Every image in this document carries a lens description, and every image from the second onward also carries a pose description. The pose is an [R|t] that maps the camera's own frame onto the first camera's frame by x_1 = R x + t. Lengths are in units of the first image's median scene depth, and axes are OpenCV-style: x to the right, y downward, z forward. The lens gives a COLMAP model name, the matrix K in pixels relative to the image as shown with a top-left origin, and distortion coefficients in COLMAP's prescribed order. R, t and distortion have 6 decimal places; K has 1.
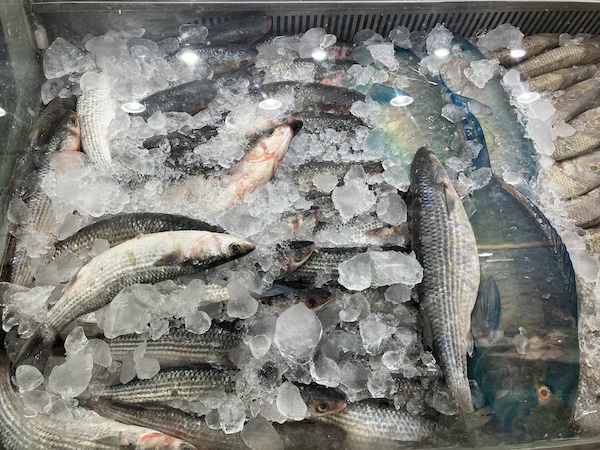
lens RADIAL K [[489.1, 0, 300.0], [0, 489.1, 225.0], [0, 0, 1]] dist [0.007385, 0.005592]
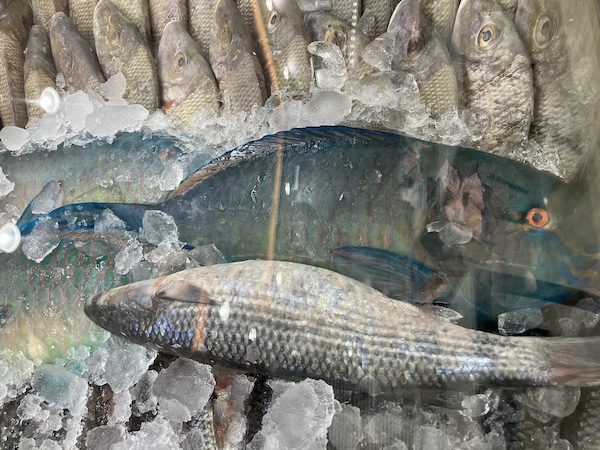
lens RADIAL K [[489.1, 0, 300.0], [0, 489.1, 225.0], [0, 0, 1]] dist [0.007385, 0.005592]
pose [[0.129435, -0.950651, 0.281975, 0.221344], [0.965893, 0.185192, 0.180984, -0.039277], [-0.224272, 0.248932, 0.942197, 0.393055]]
